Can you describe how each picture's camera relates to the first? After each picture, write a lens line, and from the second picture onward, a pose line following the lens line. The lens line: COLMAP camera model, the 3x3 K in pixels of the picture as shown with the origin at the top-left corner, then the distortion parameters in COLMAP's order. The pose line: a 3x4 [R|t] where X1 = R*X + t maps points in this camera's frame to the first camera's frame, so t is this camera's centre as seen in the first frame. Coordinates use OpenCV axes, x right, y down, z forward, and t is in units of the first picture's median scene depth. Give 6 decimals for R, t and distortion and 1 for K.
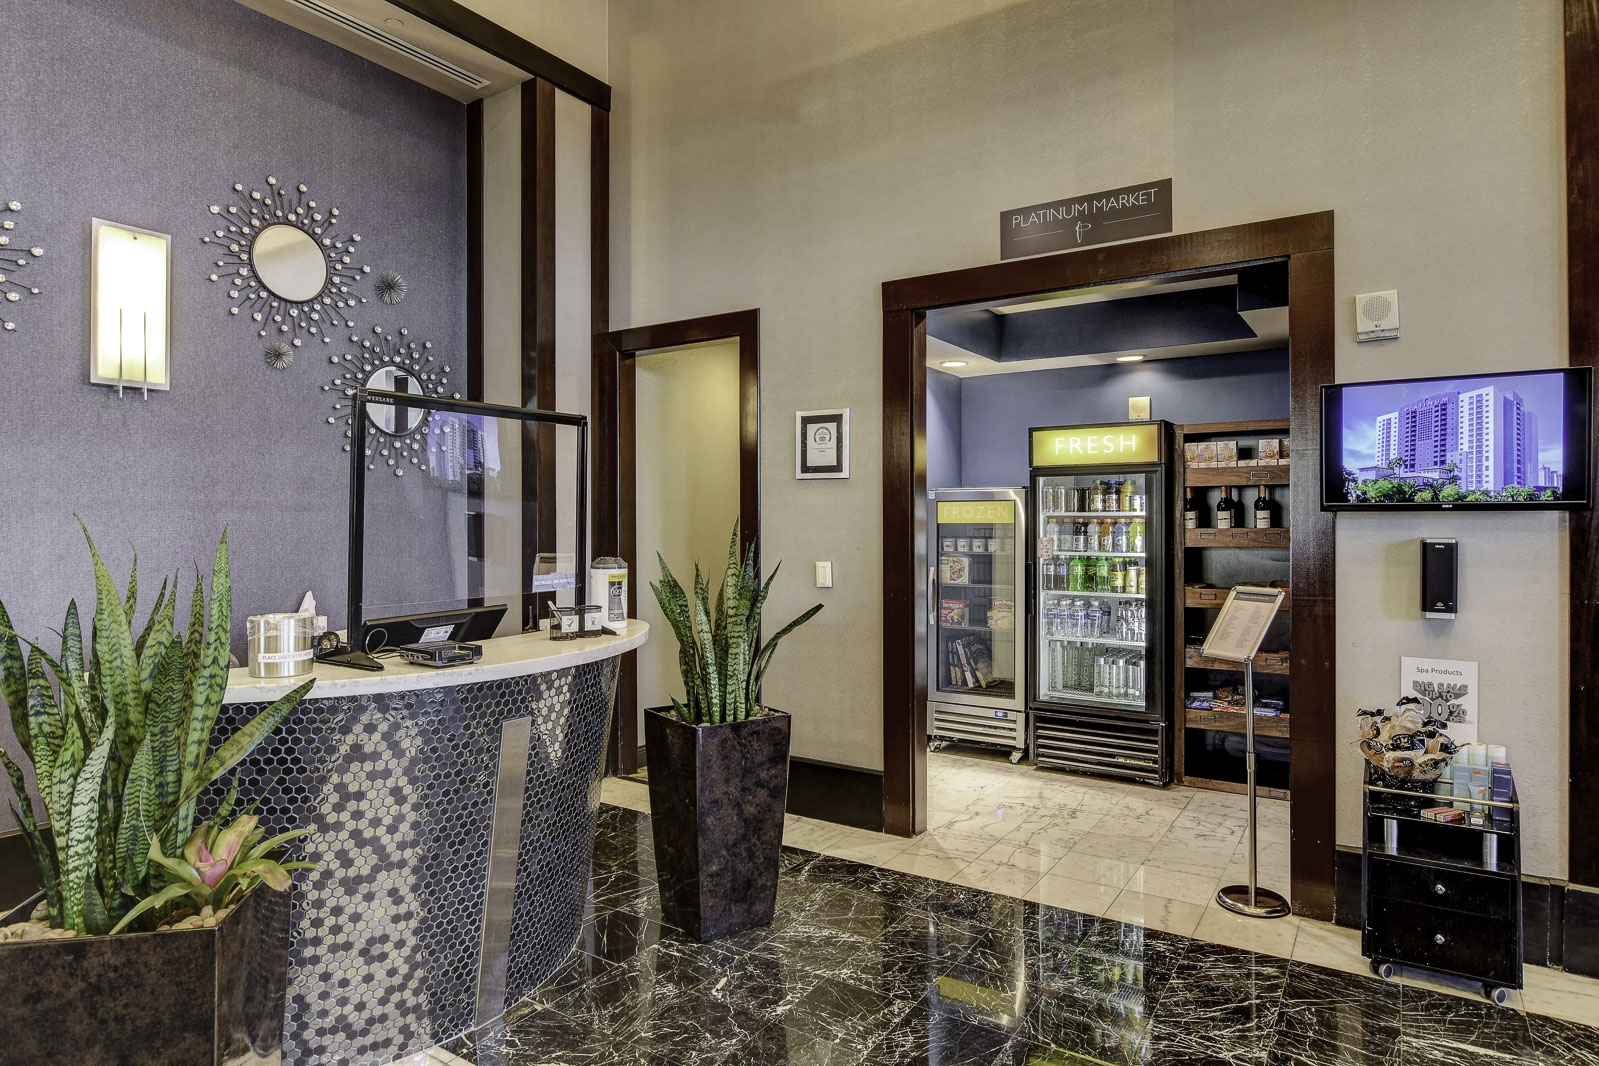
lens RADIAL K [[904.3, 0, 799.5], [0, 904.3, 533.0], [0, 0, 1]] dist [-0.019833, 0.000193]
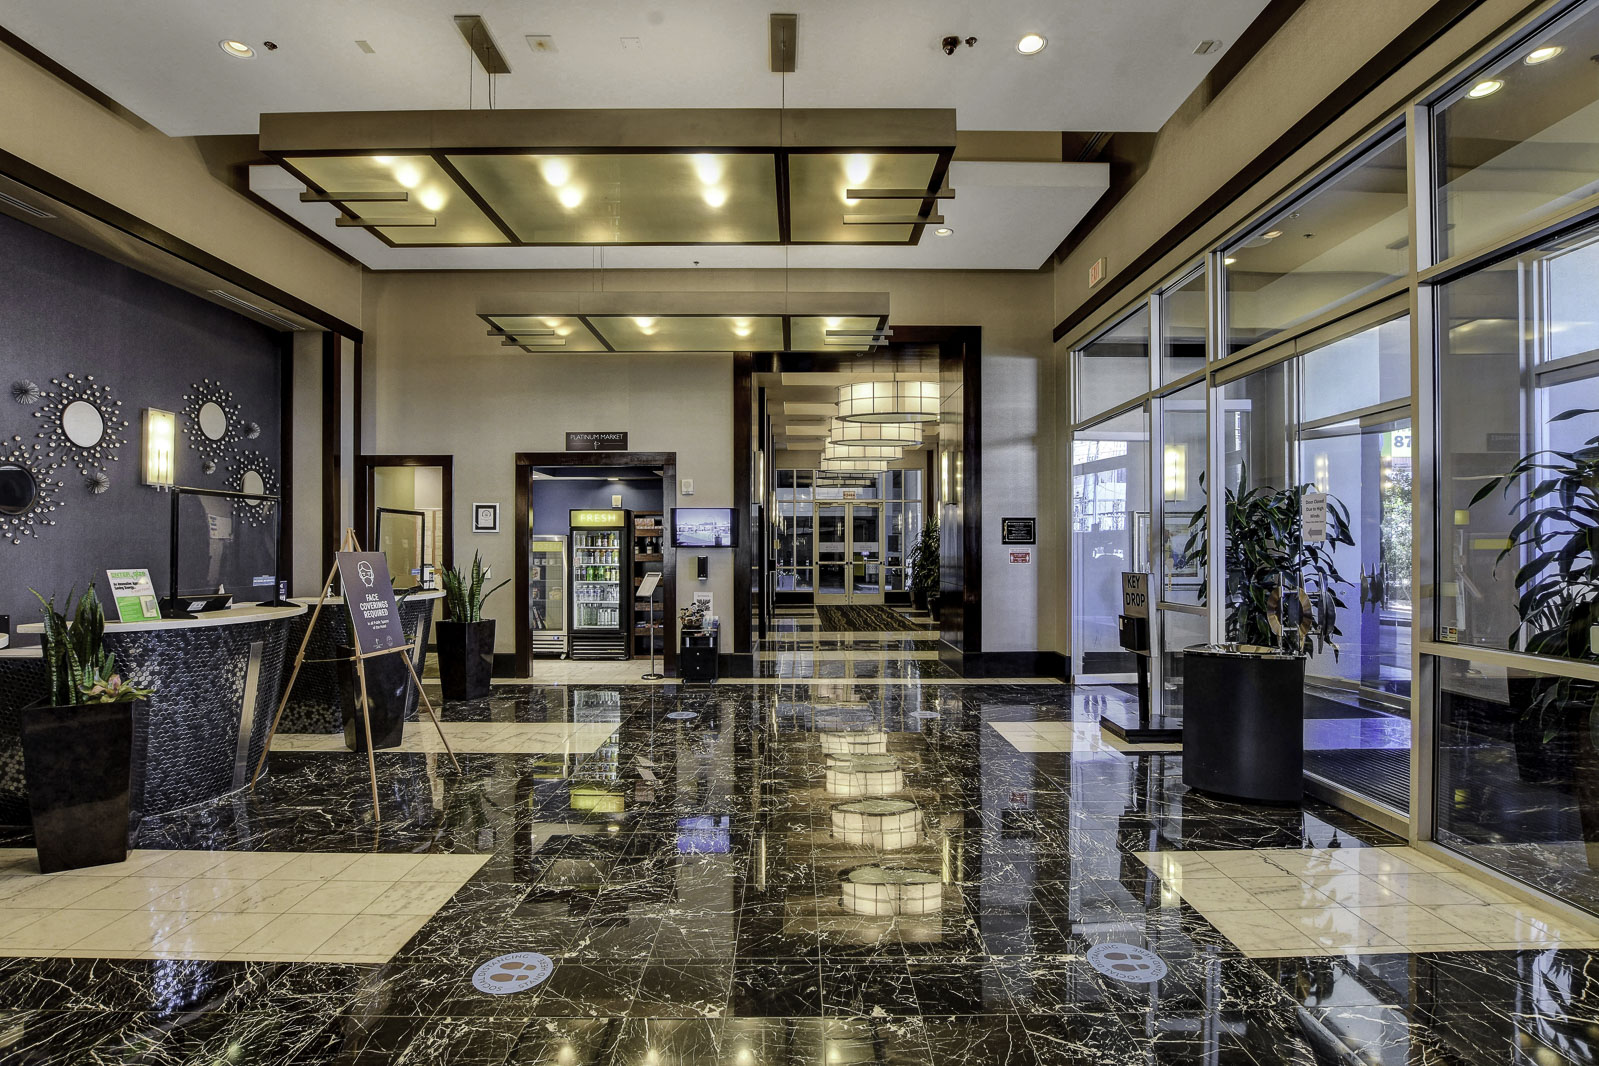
lens RADIAL K [[831.9, 0, 799.5], [0, 831.9, 533.0], [0, 0, 1]] dist [-0.002846, -0.000306]
pose [[0.837753, 0.013071, 0.545892, -0.423418], [0.005797, 0.999444, -0.032828, 0.015563], [-0.546018, 0.030666, 0.837212, -1.119400]]
